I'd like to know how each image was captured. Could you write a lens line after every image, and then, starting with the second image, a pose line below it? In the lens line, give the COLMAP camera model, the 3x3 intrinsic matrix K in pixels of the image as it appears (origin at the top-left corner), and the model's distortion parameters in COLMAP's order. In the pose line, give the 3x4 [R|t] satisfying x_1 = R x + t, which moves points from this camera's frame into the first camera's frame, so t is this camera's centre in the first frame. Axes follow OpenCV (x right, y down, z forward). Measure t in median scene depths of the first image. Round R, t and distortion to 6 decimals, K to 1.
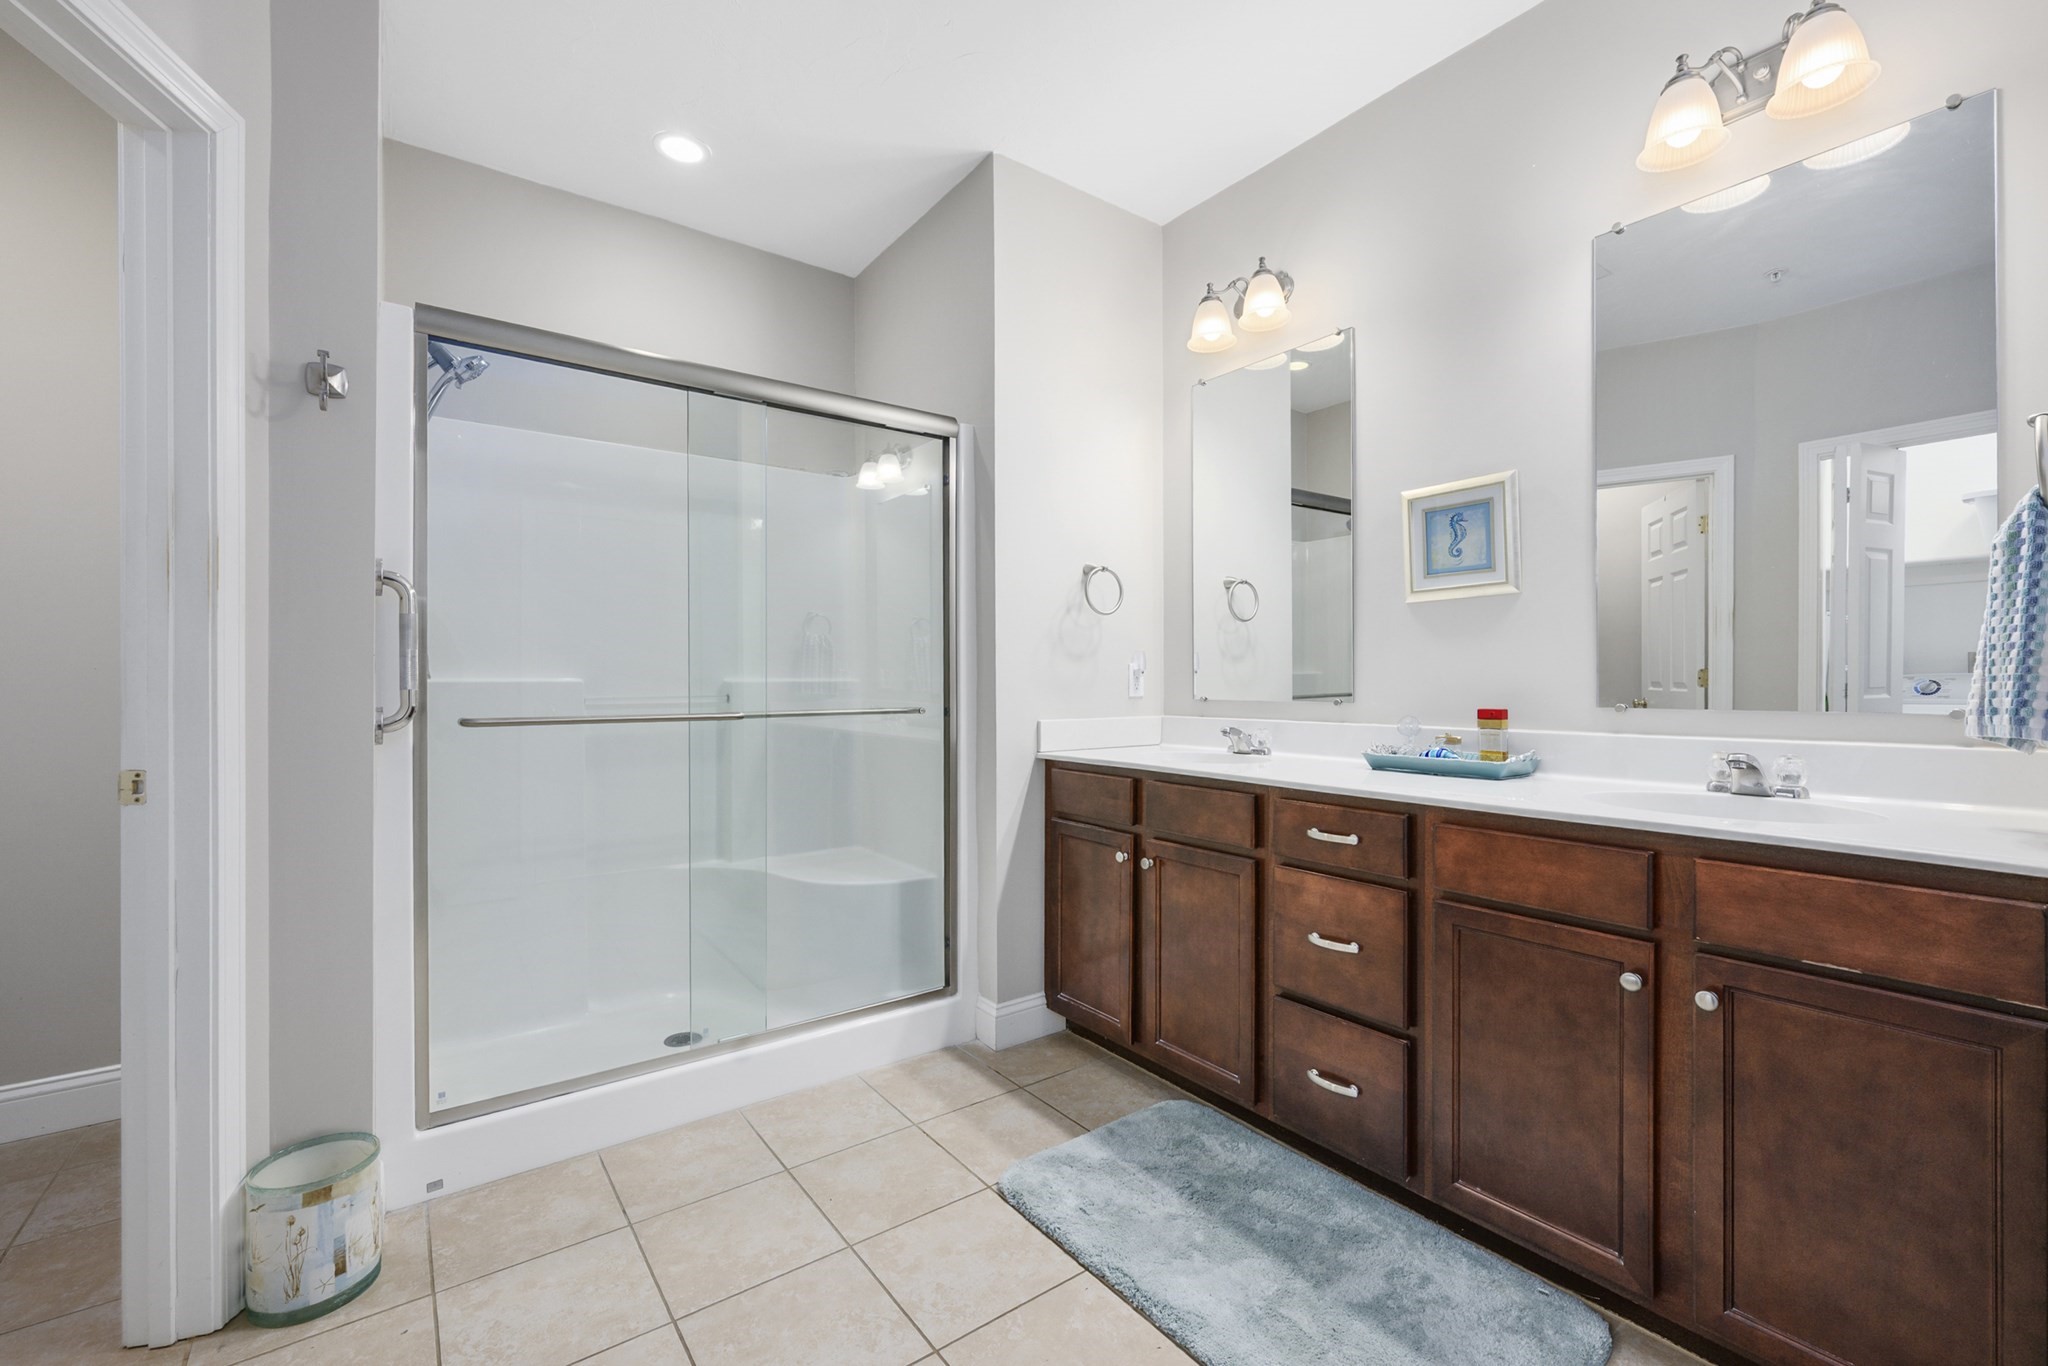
lens RADIAL K [[865.1, 0, 1032.2], [0, 865.1, 678.6], [0, 0, 1]] dist [-0.001007, -0.000126]
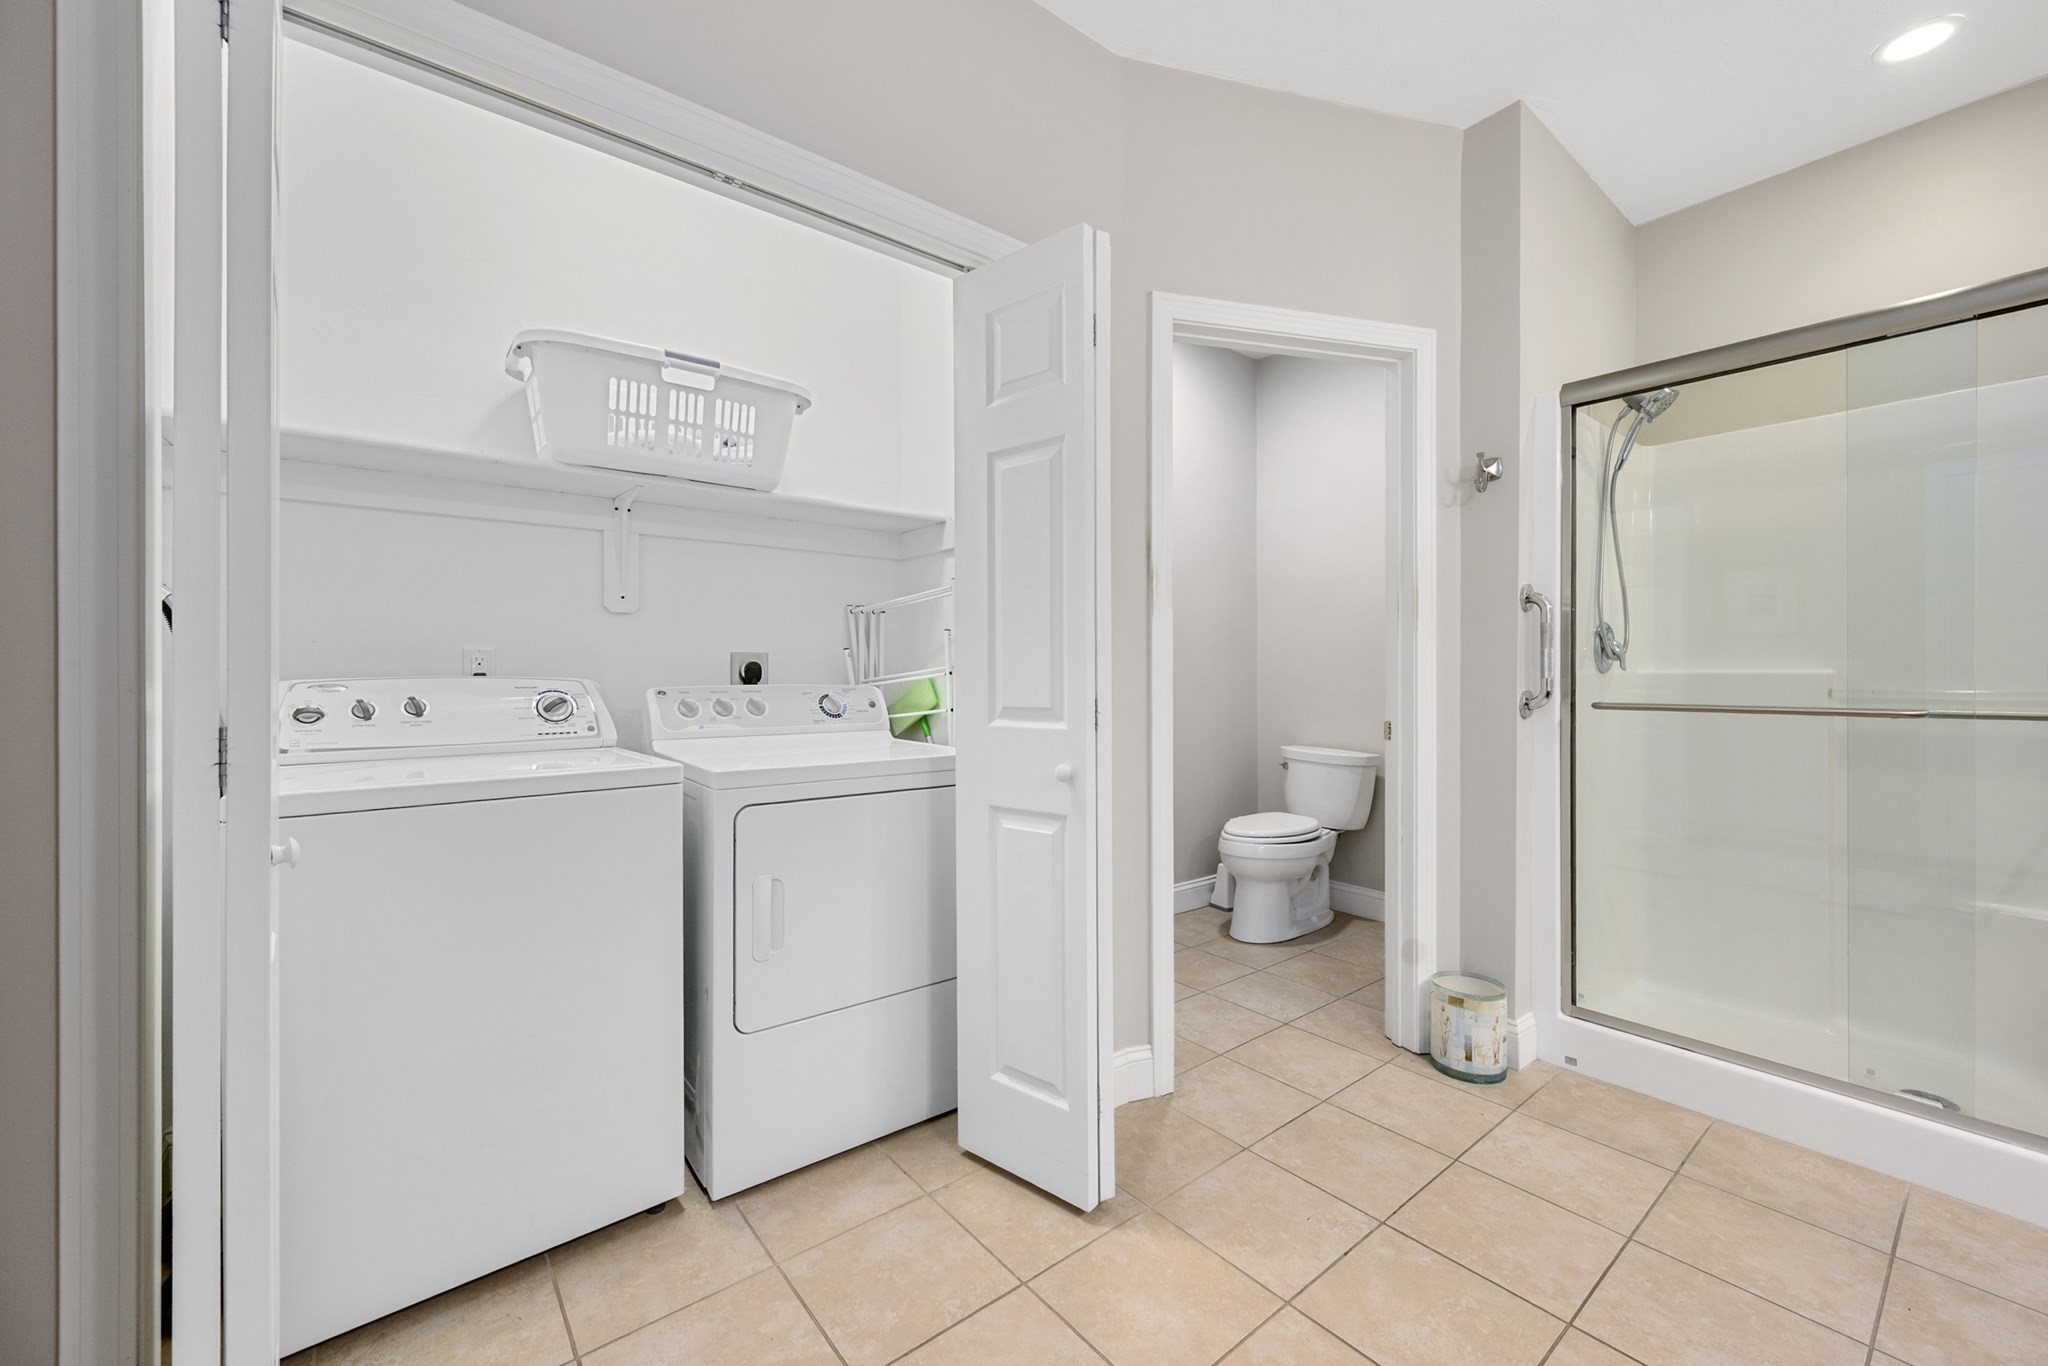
lens RADIAL K [[817.7, 0, 1026.2], [0, 817.7, 672.8], [0, 0, 1]] dist [0.001288, 0.000179]
pose [[0.029794, 0.001503, -0.999555, 0.568912], [0.002467, 0.999996, 0.001577, -0.000276], [0.999553, -0.002513, 0.029790, 0.162401]]
